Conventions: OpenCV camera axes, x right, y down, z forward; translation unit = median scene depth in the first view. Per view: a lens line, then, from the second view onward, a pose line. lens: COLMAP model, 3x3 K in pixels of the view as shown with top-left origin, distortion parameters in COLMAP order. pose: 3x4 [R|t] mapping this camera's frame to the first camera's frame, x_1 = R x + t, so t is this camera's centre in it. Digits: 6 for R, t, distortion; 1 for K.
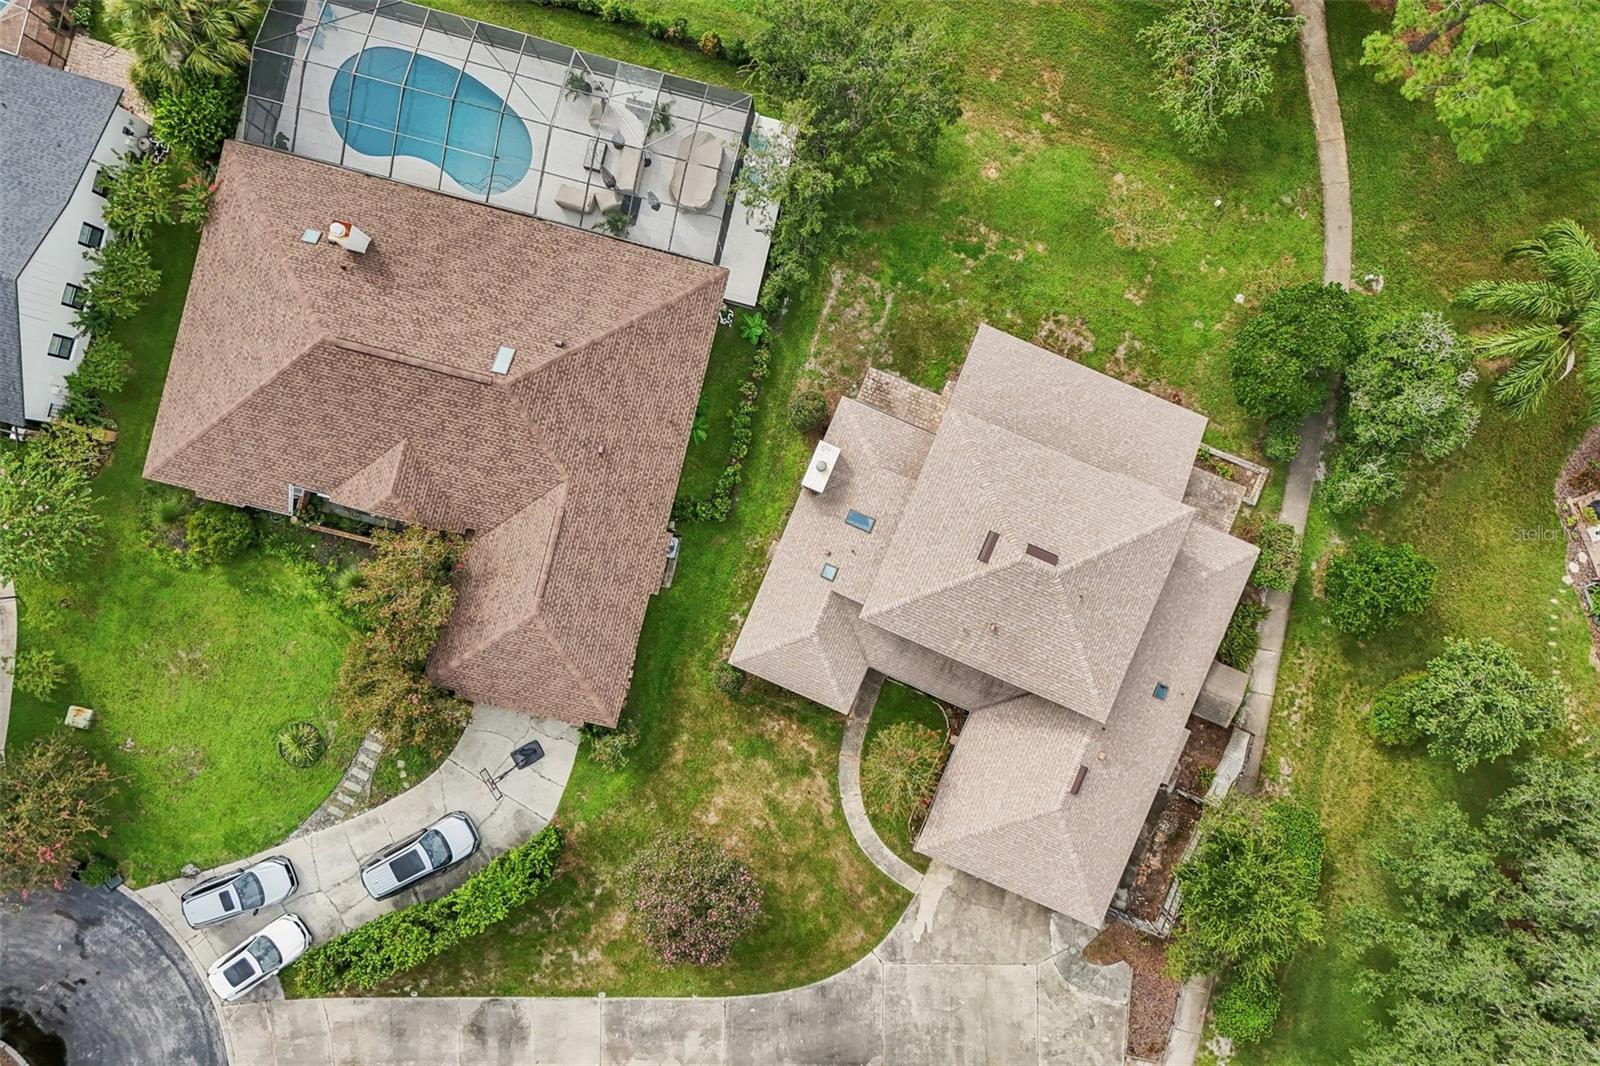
lens RADIAL K [[1219.9, 0, 800.0], [0, 1219.9, 533.0], [0, 0, 1]] dist [0.055054, -0.001264]
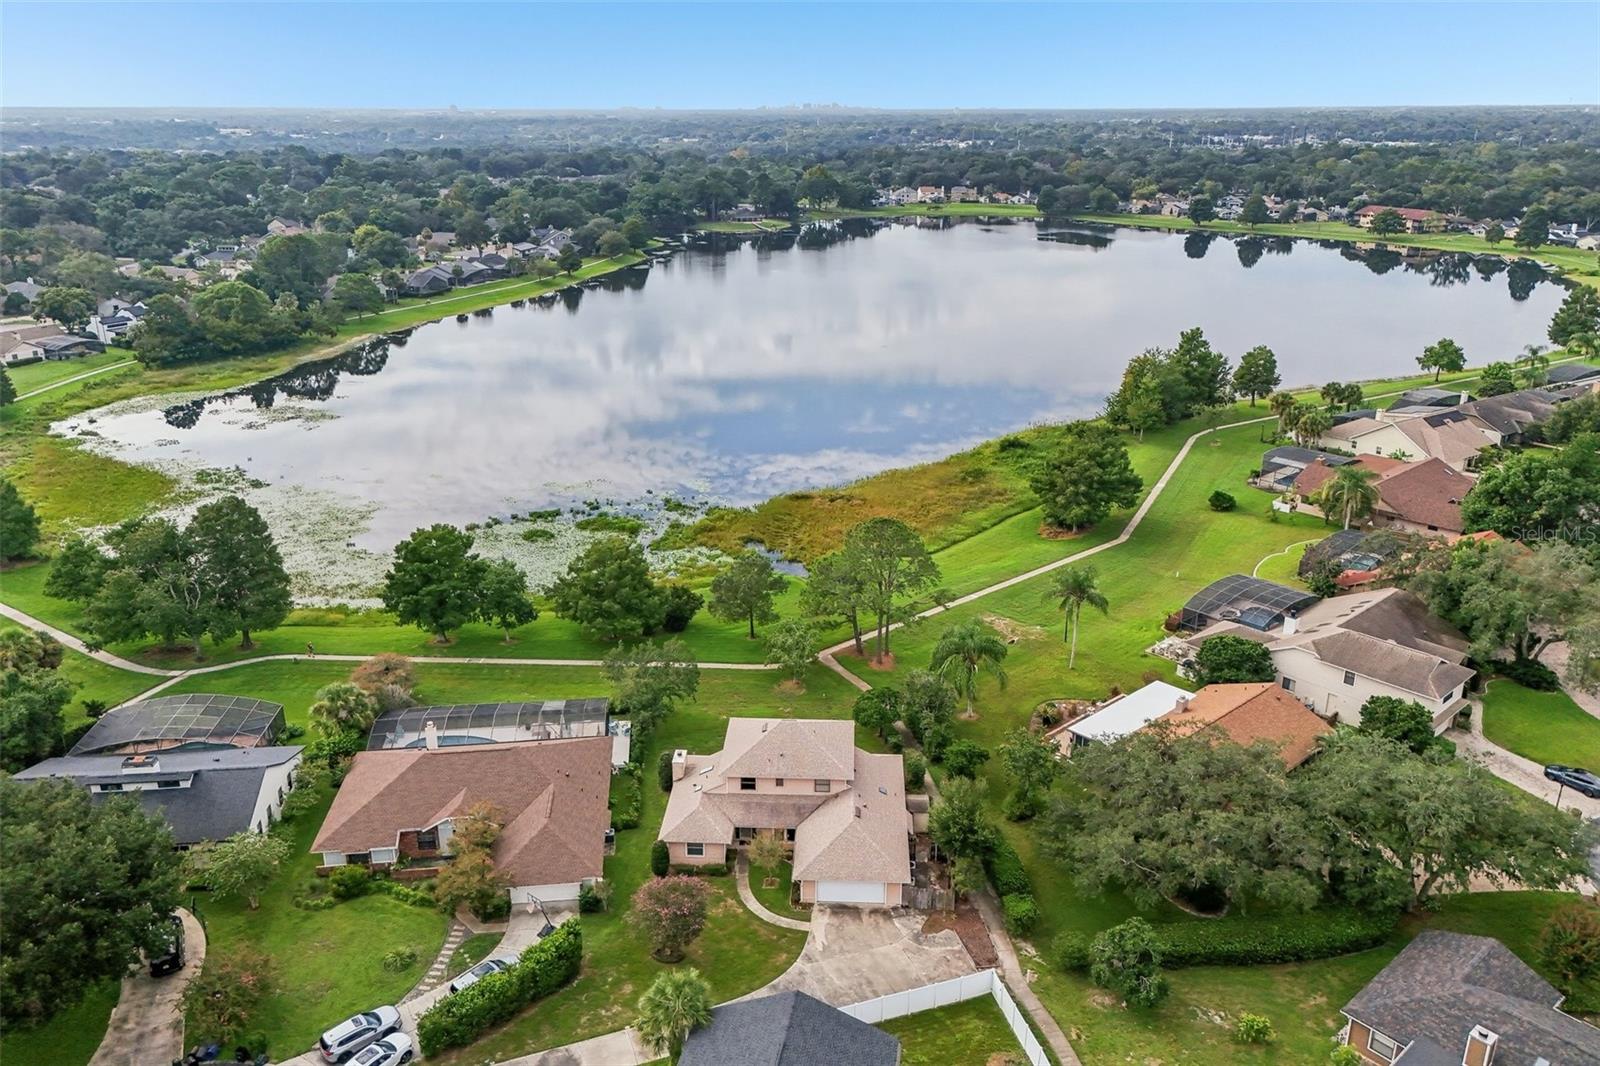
lens RADIAL K [[1205.2, 0, 801.7], [0, 1205.2, 506.6], [0, 0, 1]] dist [0.074589, -0.090750]
pose [[0.937812, -0.121586, 0.325154, -0.356161], [0.346773, 0.284887, -0.893638, 1.529025], [0.016022, 0.950819, 0.309333, -0.002759]]
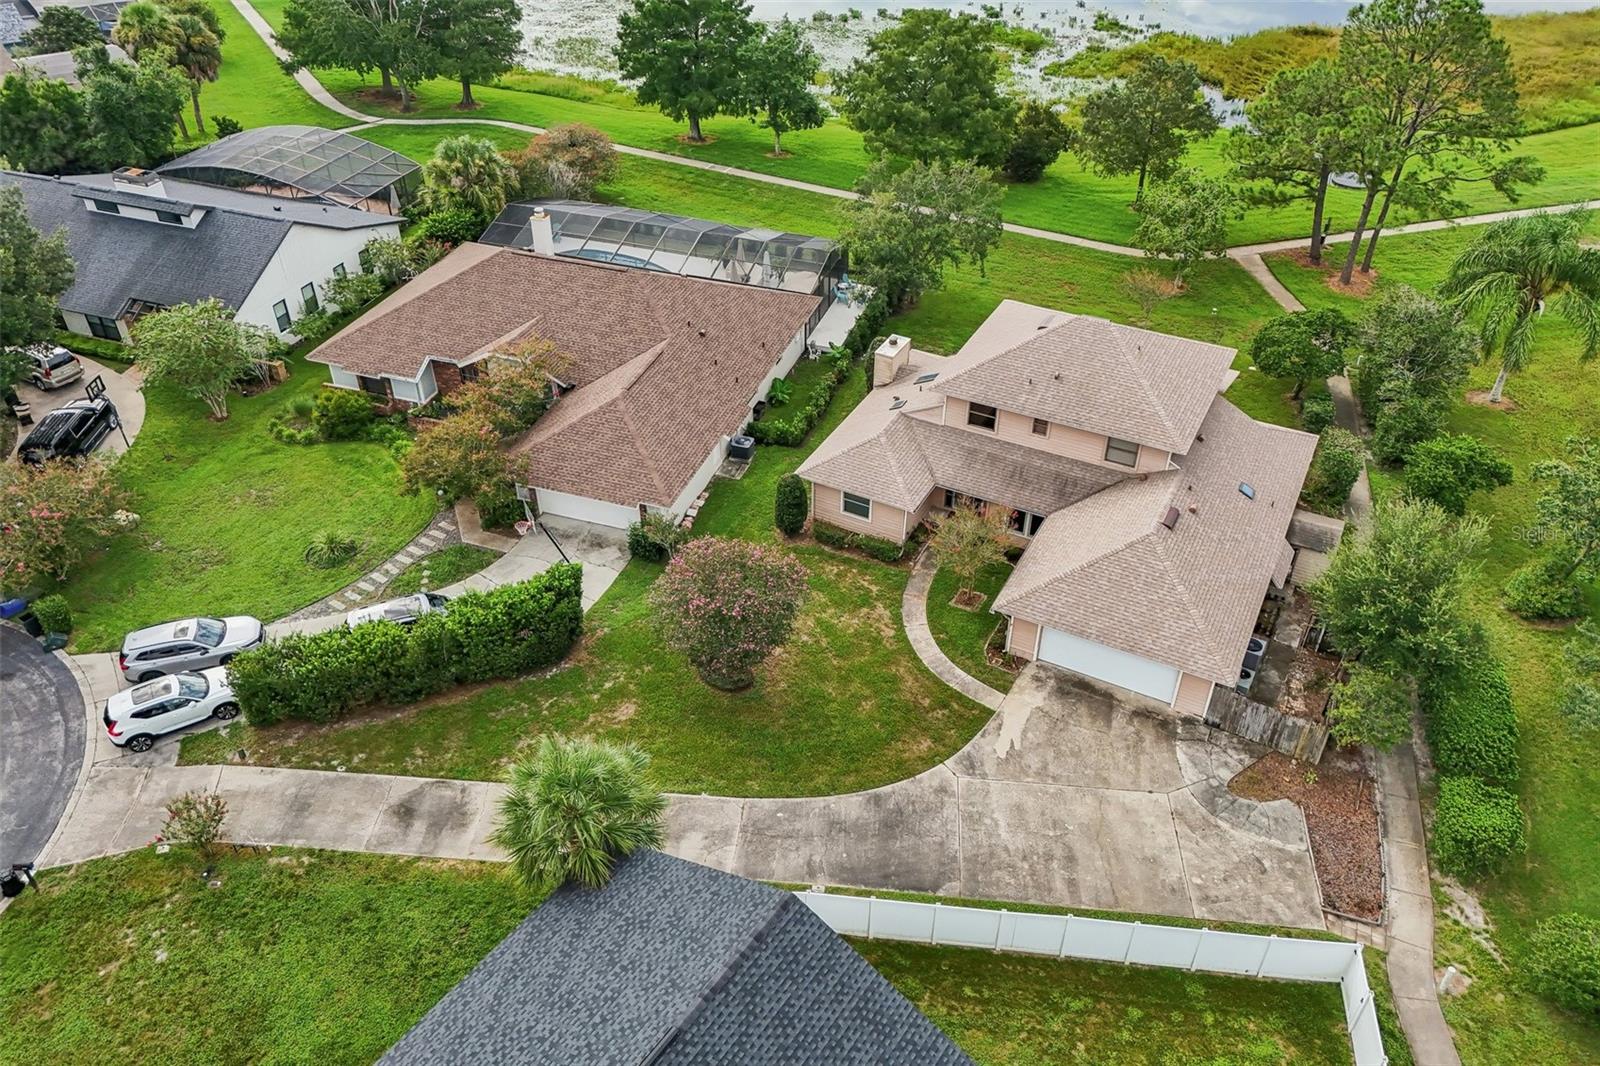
lens RADIAL K [[1186.2, 0, 800.0], [0, 1186.2, 533.0], [0, 0, 1]] dist [0.089808, -0.079454]
pose [[0.996408, 0.045108, -0.071668, 0.016719], [-0.084489, 0.586539, -0.805502, 0.861290], [0.005702, 0.808664, 0.588243, 0.447186]]
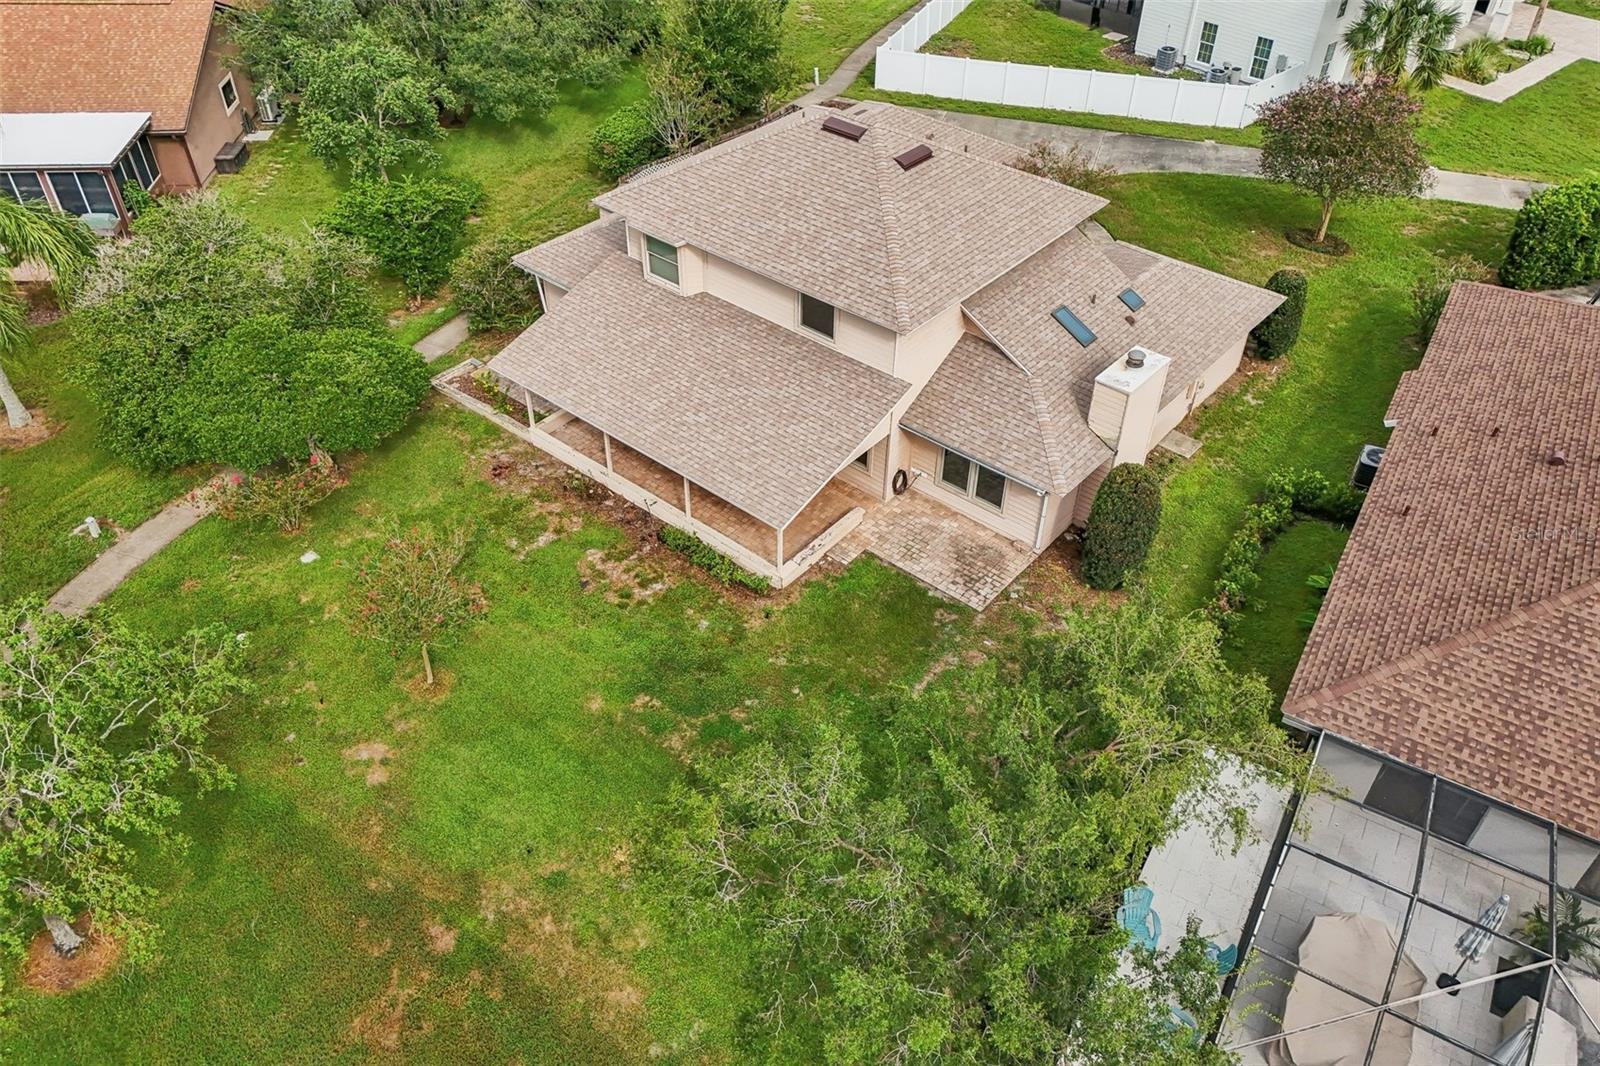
lens RADIAL K [[1186.2, 0, 800.0], [0, 1186.2, 533.0], [0, 0, 1]] dist [0.089808, -0.079454]
pose [[-0.953749, -0.213295, 0.211821, 0.029126], [0.299336, -0.609217, 0.734338, -0.527921], [-0.027586, 0.763780, 0.644887, 0.639142]]
